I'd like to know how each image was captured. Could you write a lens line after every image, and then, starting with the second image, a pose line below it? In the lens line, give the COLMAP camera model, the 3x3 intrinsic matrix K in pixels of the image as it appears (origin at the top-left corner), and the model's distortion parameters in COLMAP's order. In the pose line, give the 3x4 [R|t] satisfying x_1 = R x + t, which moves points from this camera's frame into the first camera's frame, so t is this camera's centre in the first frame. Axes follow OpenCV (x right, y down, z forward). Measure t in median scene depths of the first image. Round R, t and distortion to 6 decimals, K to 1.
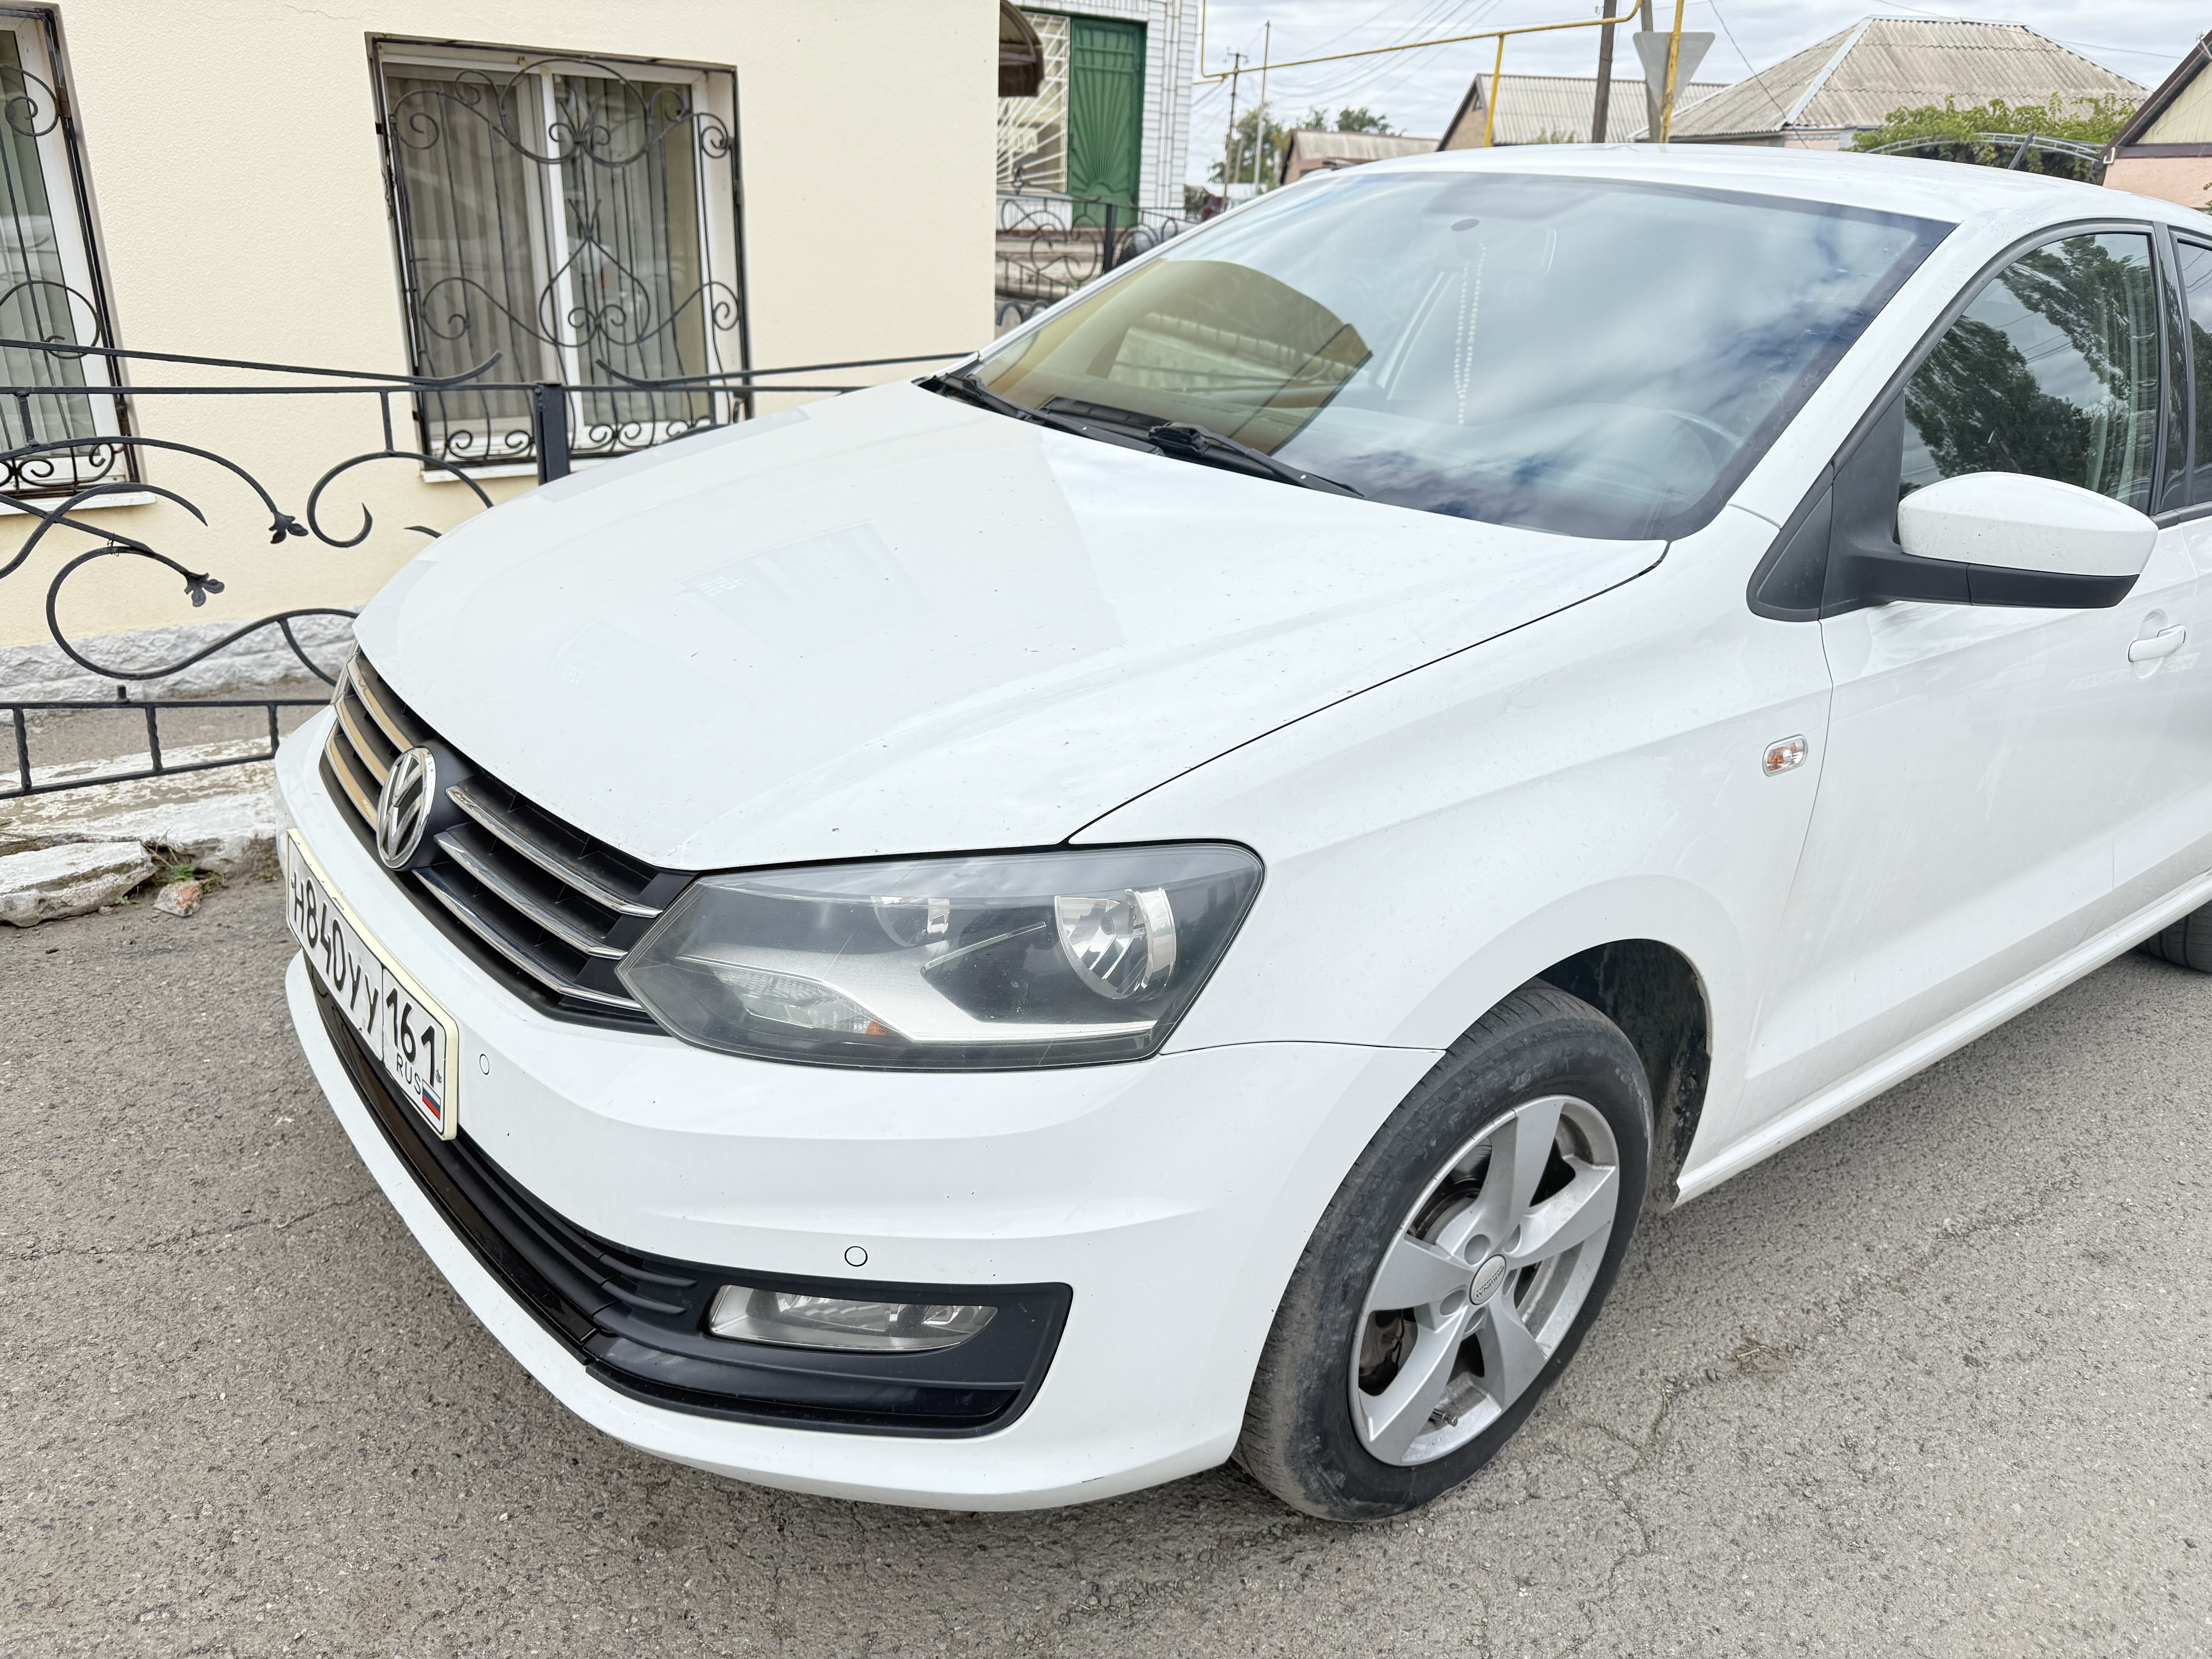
lens RADIAL K [[1653.0, 0, 1106.0], [0, 1653.0, 829.5], [0, 0, 1]] dist [-0.009279, -0.006394]
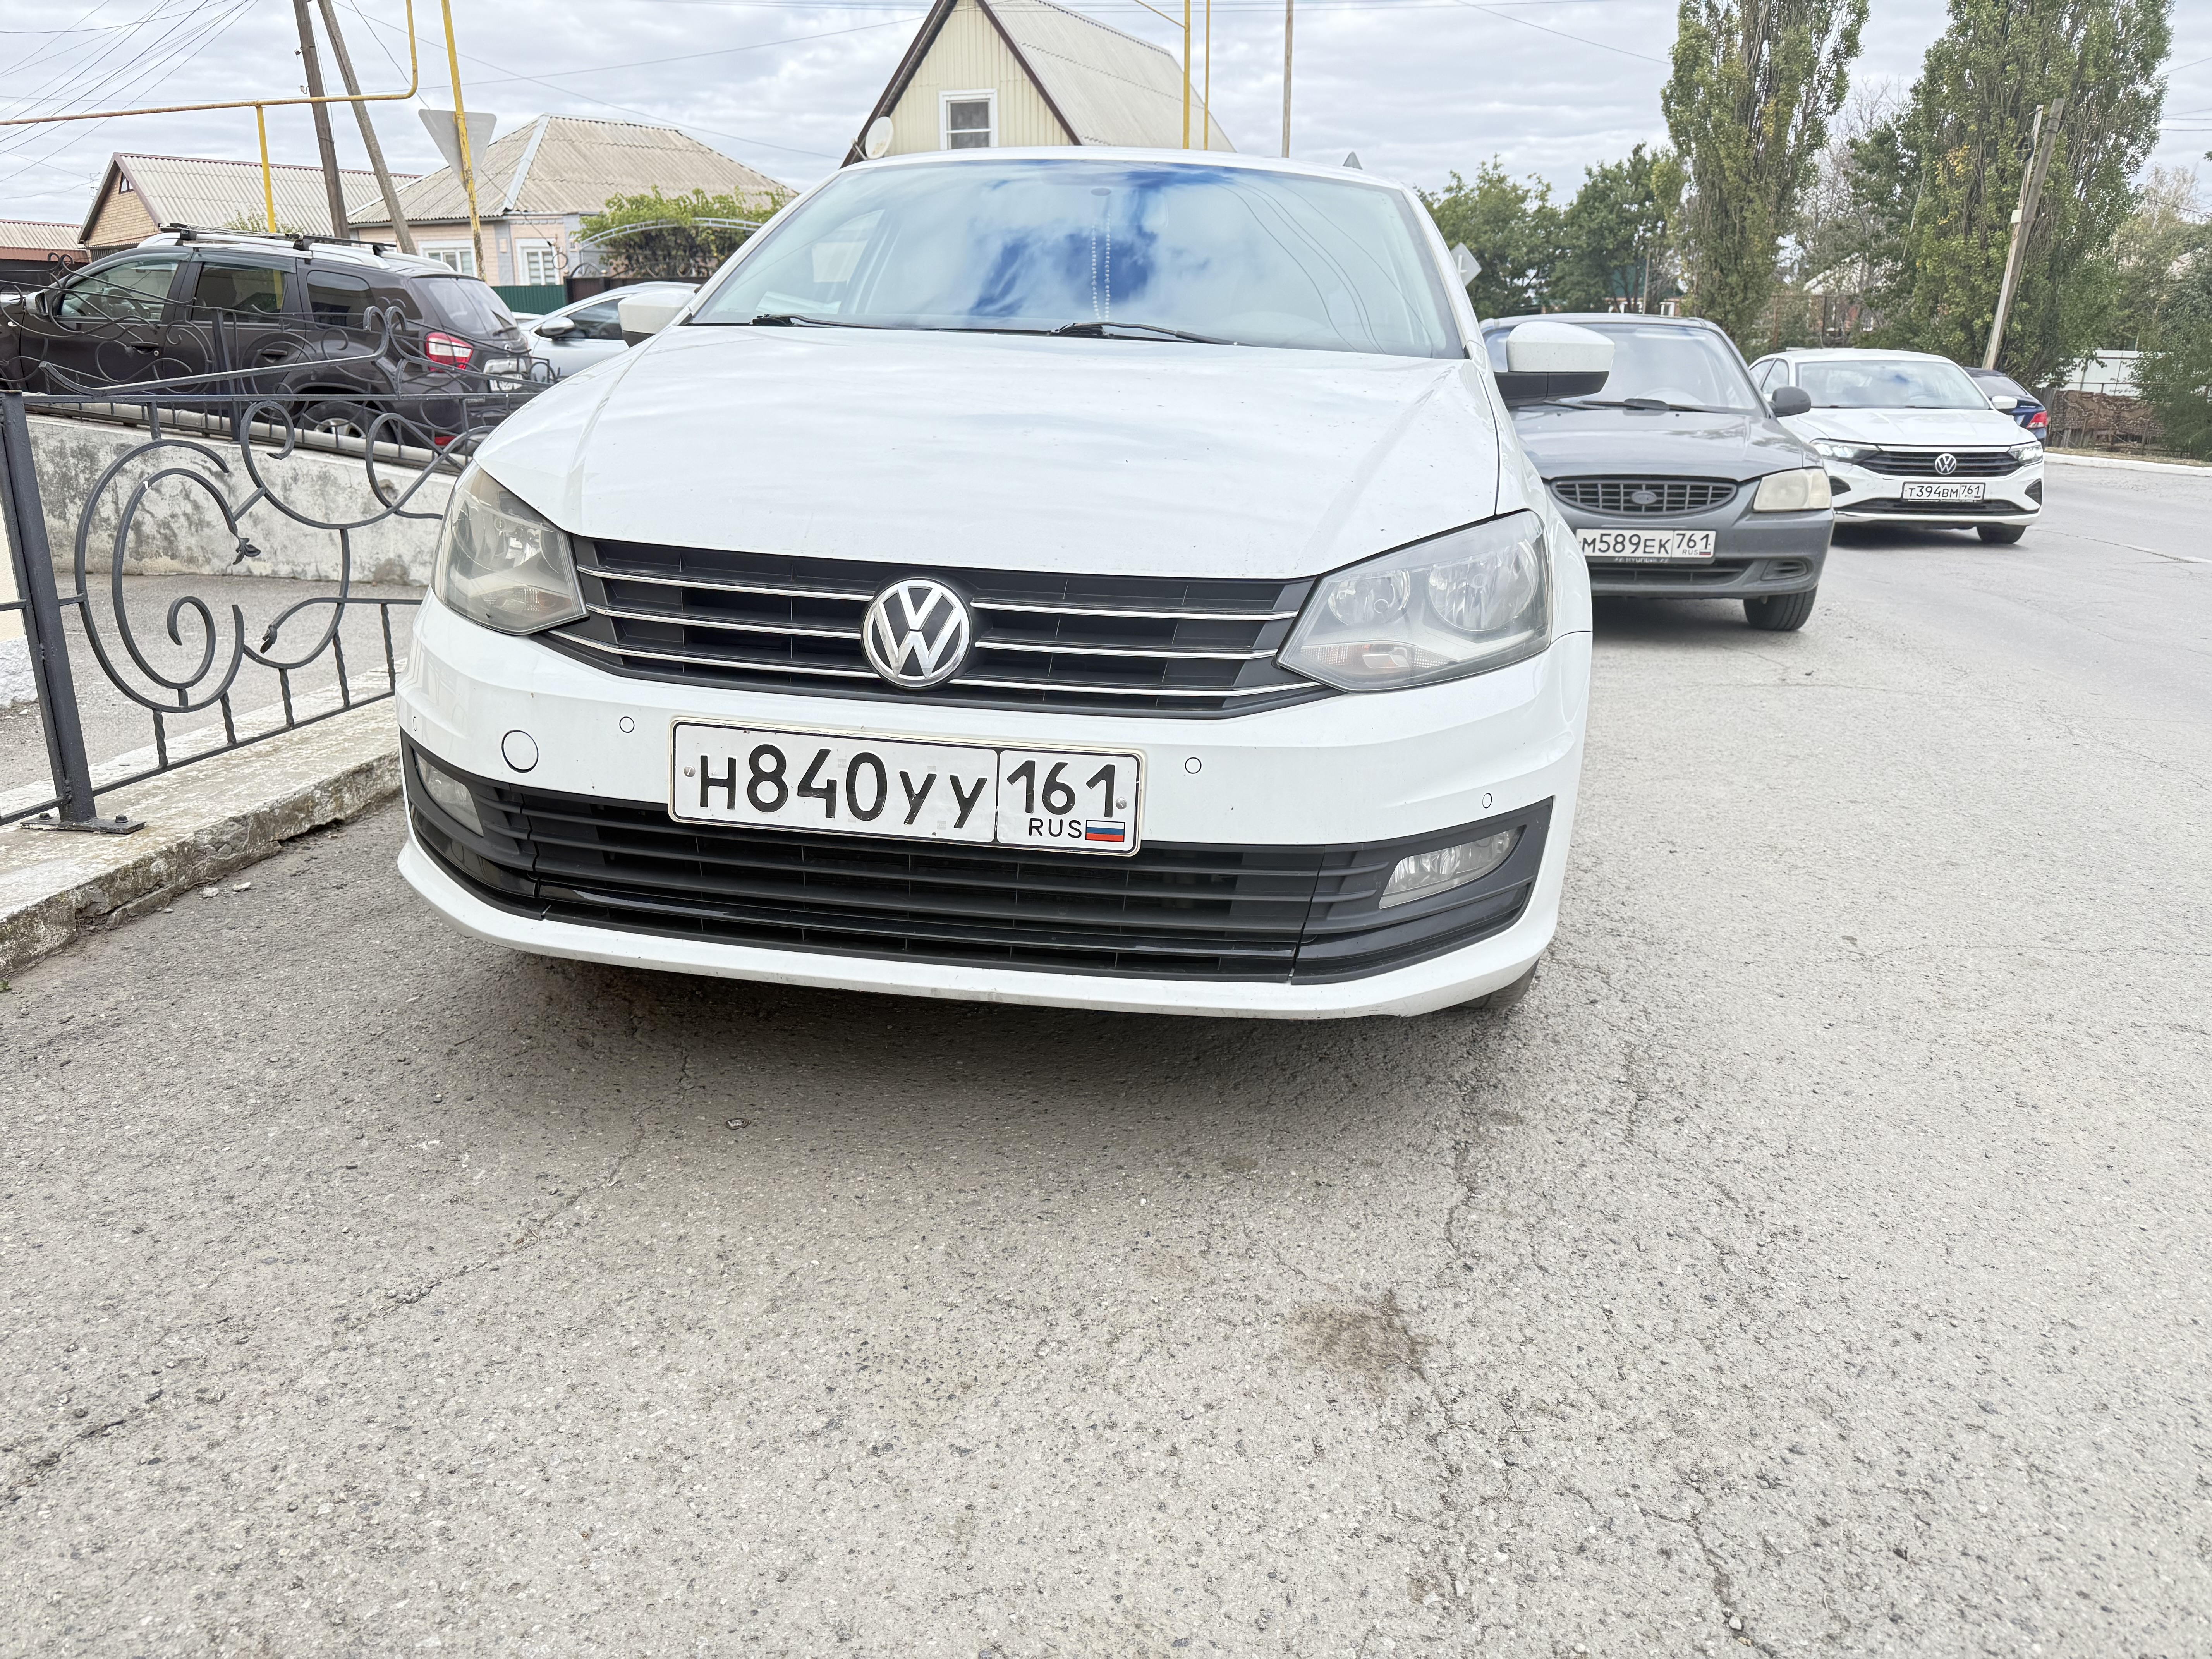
lens RADIAL K [[1653.0, 0, 1106.0], [0, 1653.0, 829.5], [0, 0, 1]] dist [-0.009279, -0.006394]
pose [[0.723997, -0.216591, 0.654917, -0.099893], [0.251777, 0.966898, 0.041434, 0.010669], [-0.642212, 0.134895, 0.754564, 0.009749]]
